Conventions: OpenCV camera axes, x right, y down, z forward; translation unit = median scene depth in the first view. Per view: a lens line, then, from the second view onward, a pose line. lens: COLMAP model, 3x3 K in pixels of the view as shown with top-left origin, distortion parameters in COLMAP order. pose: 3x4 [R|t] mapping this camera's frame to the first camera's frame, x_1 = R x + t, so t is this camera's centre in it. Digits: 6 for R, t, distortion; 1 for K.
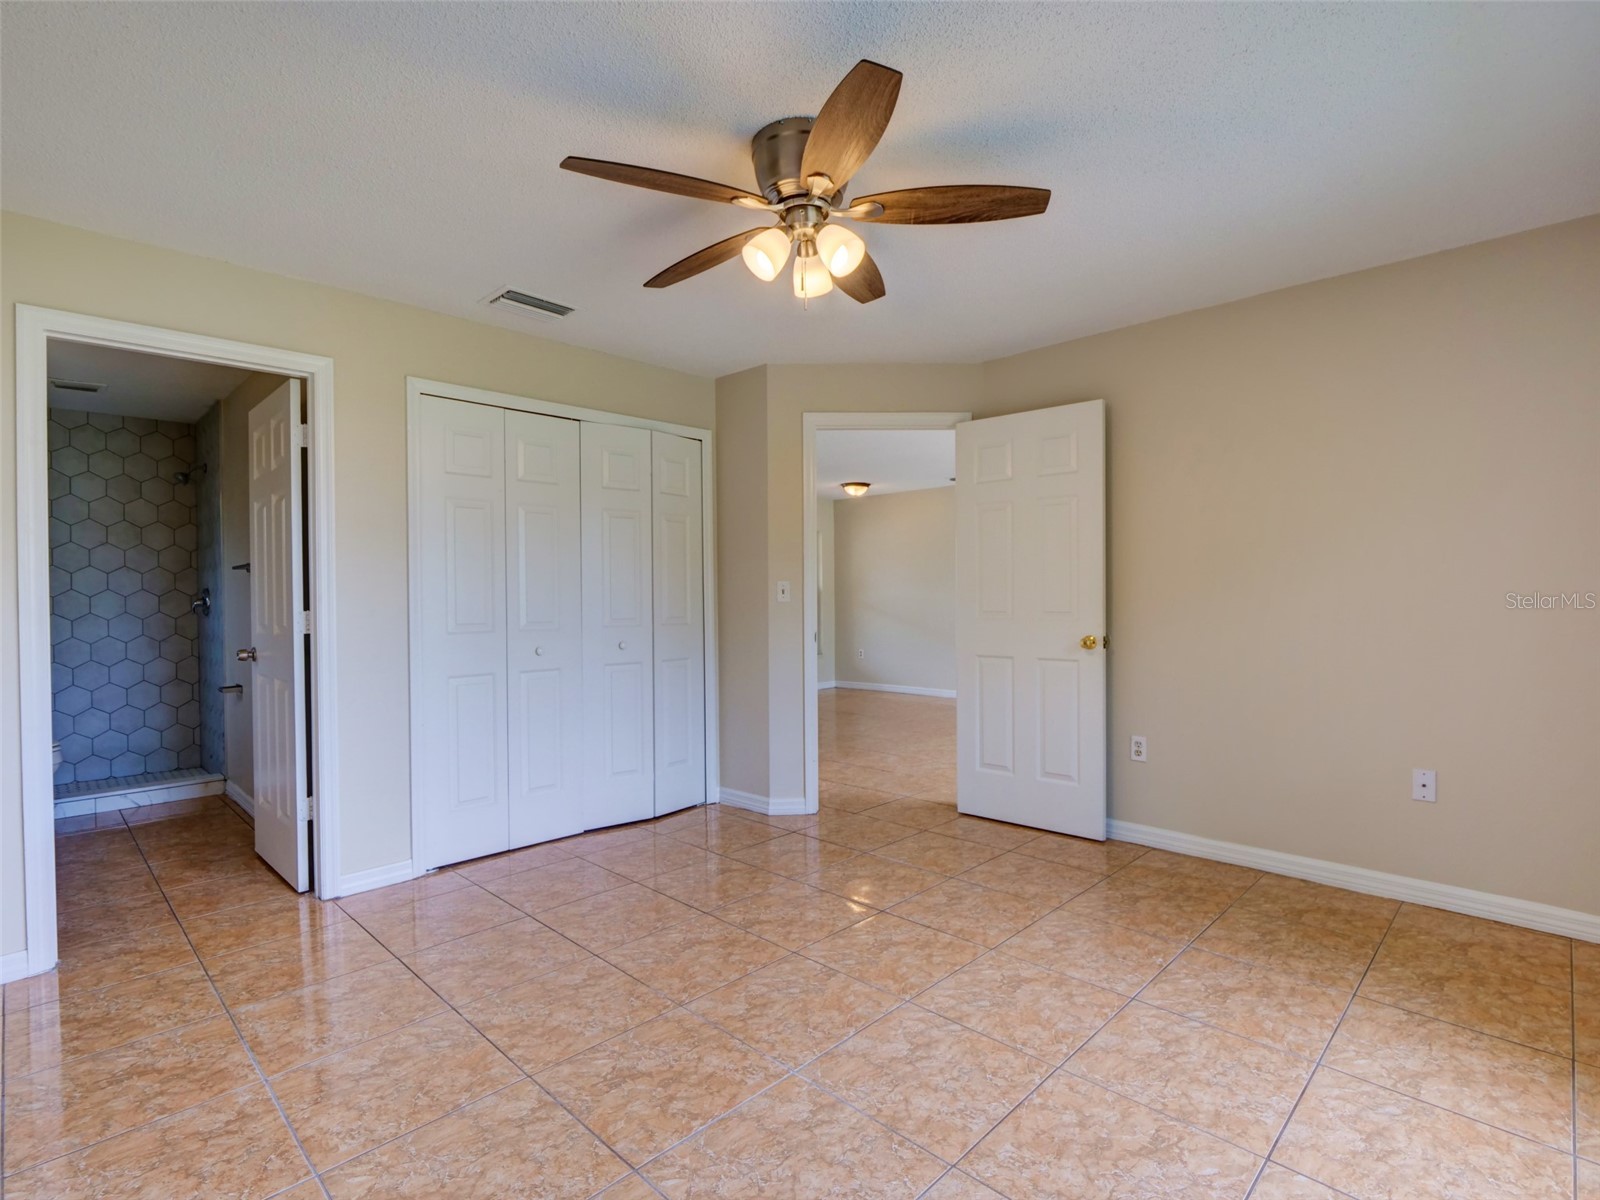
lens RADIAL K [[740.4, 0, 798.3], [0, 740.4, 624.3], [0, 0, 1]] dist [-0.000875, 0.000449]
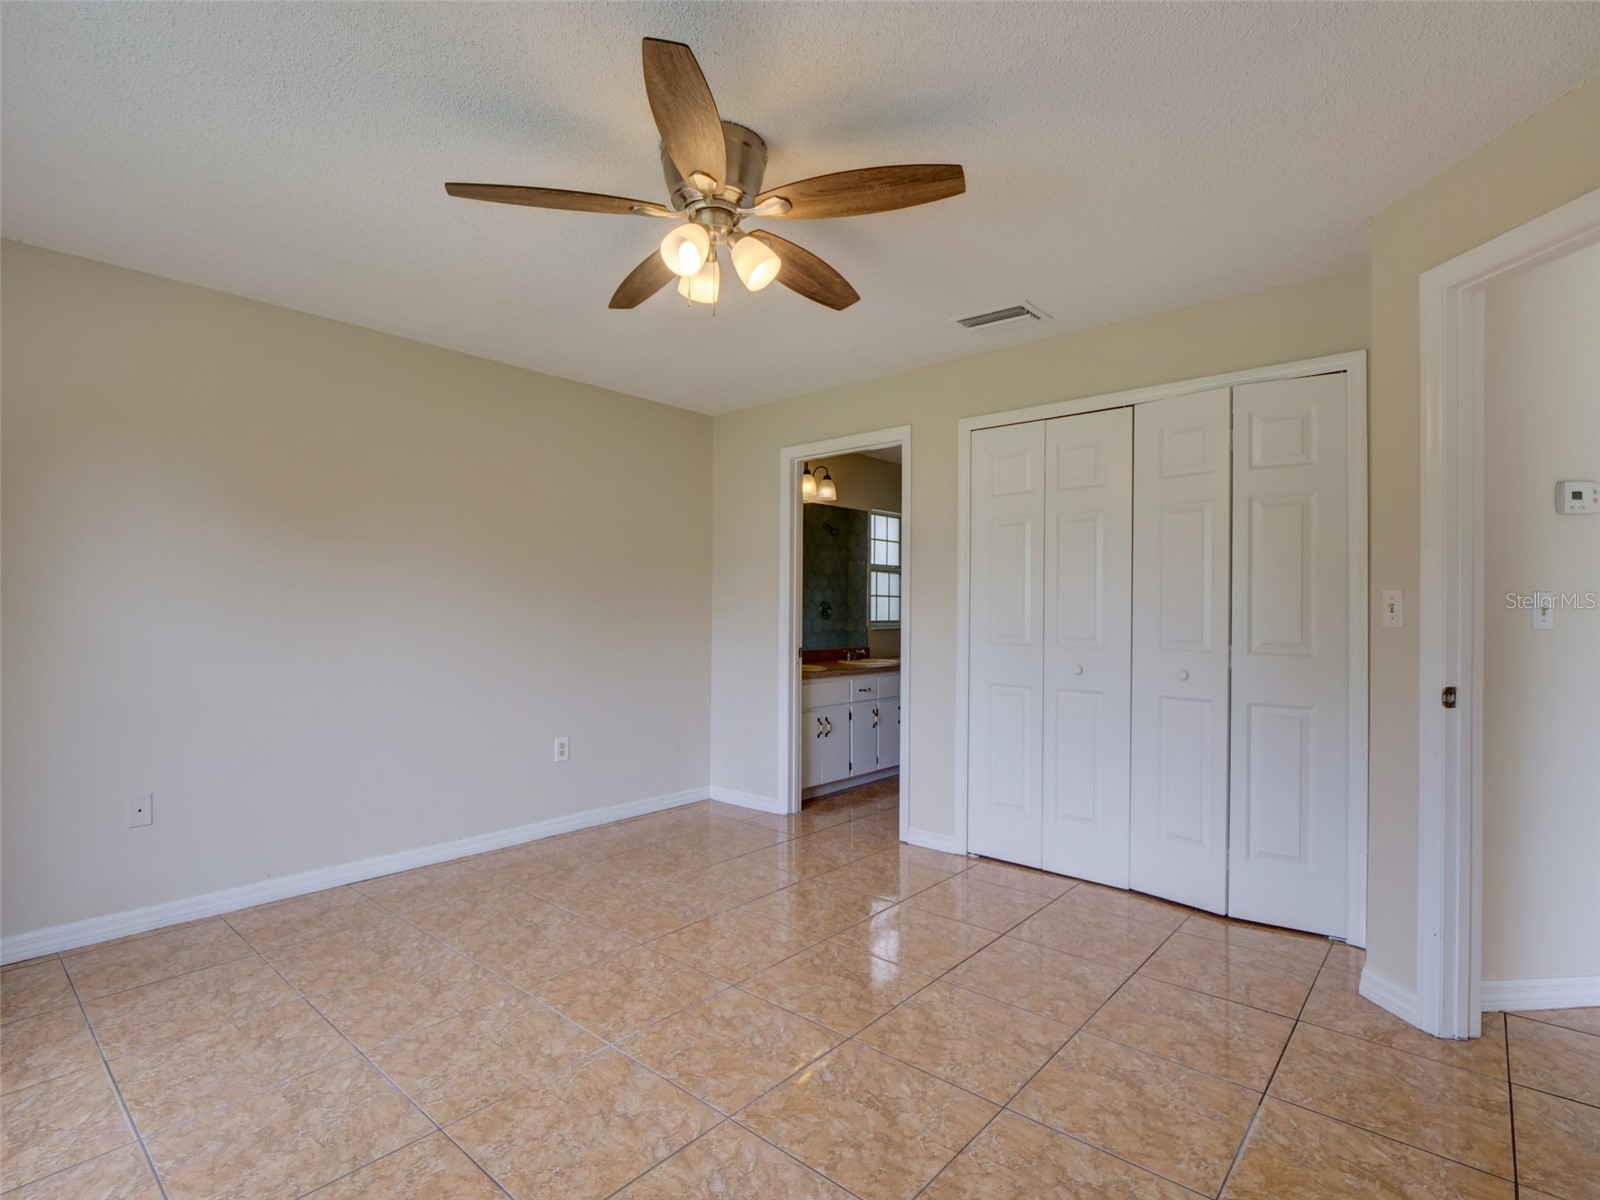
lens RADIAL K [[773.6, 0, 802.6], [0, 773.6, 601.0], [0, 0, 1]] dist [0.014057, -0.000700]
pose [[0.101188, -0.005018, -0.994855, 0.666992], [-0.037144, 0.999271, -0.008818, -0.029402], [0.994174, 0.037845, 0.100928, 0.651617]]
